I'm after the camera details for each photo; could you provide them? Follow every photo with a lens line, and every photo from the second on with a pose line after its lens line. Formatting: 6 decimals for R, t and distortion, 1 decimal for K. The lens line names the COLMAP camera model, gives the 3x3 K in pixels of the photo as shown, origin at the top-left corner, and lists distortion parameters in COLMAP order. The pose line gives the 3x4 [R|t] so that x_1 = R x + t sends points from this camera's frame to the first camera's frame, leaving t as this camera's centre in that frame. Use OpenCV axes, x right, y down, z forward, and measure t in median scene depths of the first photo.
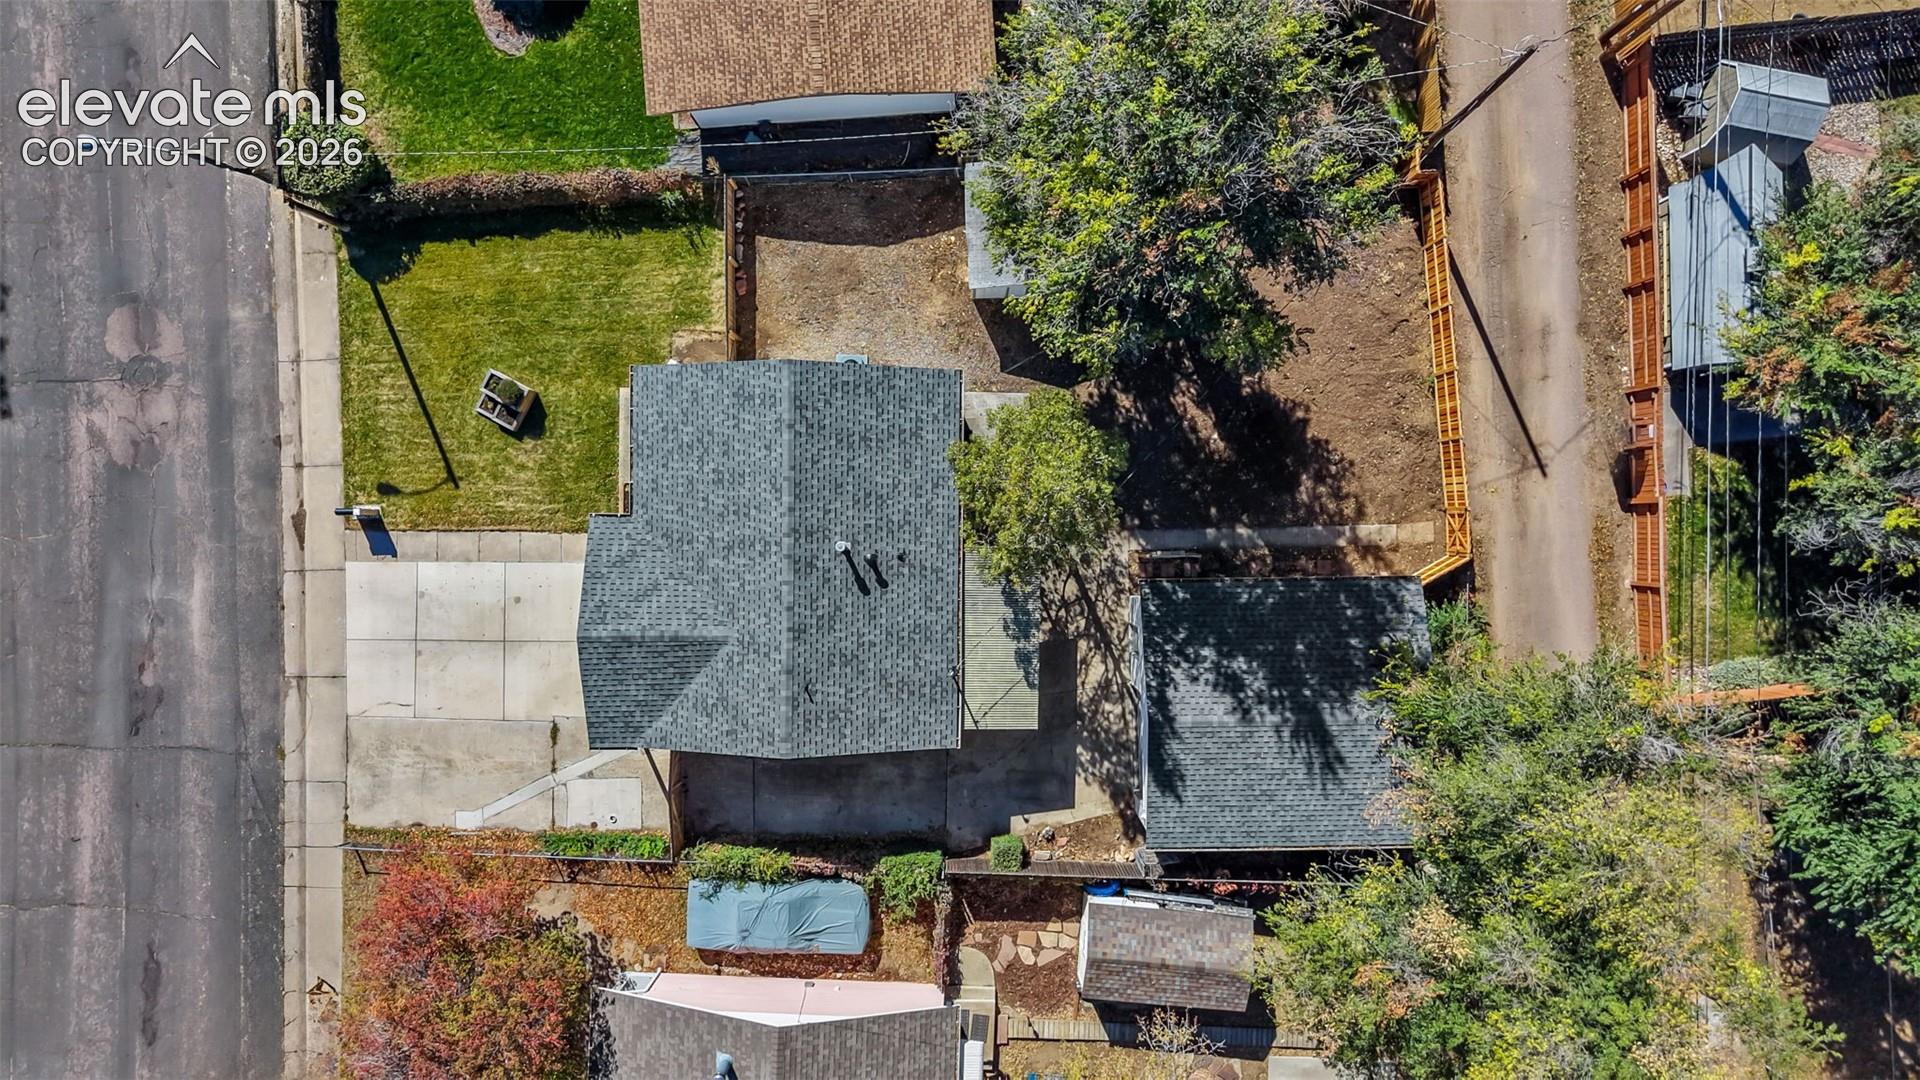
lens RADIAL K [[1275.1, 0, 969.2], [0, 1275.1, 526.6], [0, 0, 1]] dist [0.027420, -0.028192]
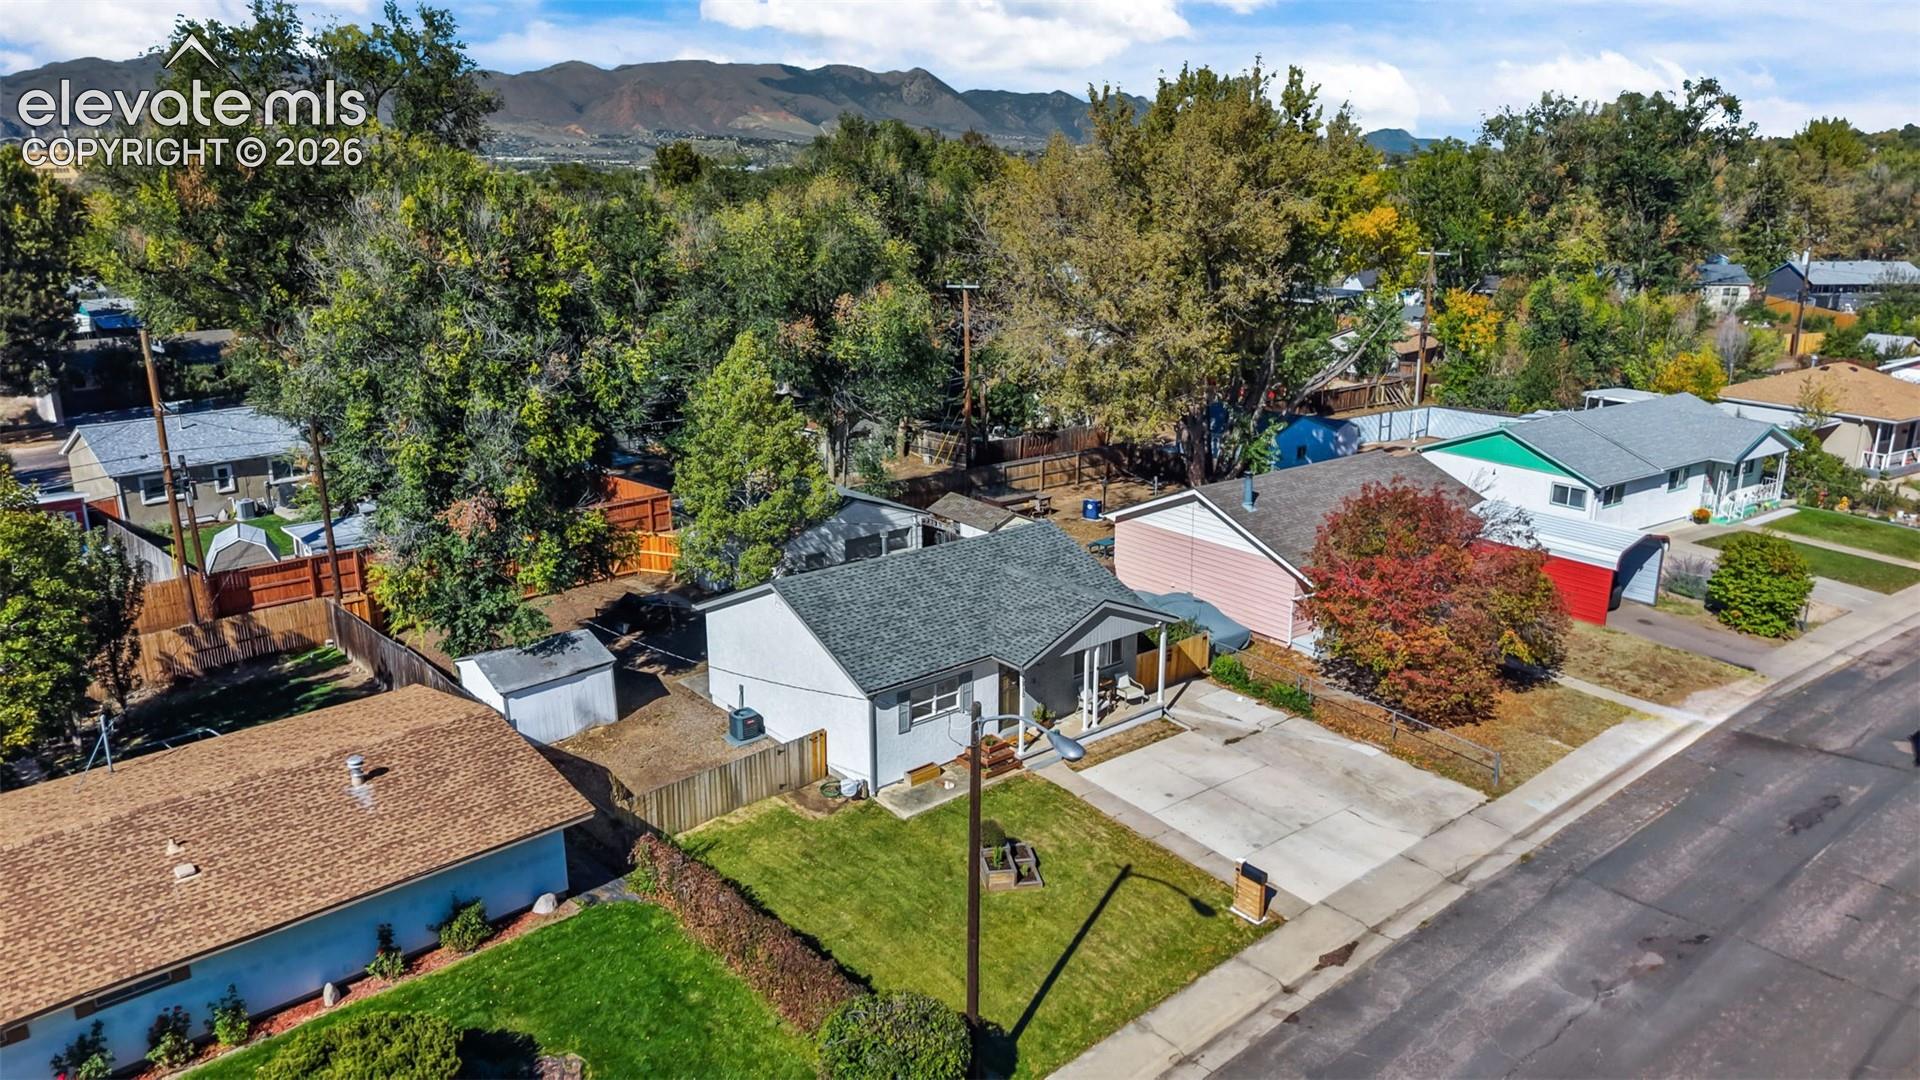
lens RADIAL K [[1275.1, 0, 958.5], [0, 1275.1, 536.7], [0, 0, 1]] dist [0.027420, -0.028192]
pose [[-0.640212, -0.199625, 0.741808, -0.871205], [0.768094, -0.182239, 0.613857, -0.555352], [0.012645, 0.962777, 0.270002, 0.590974]]
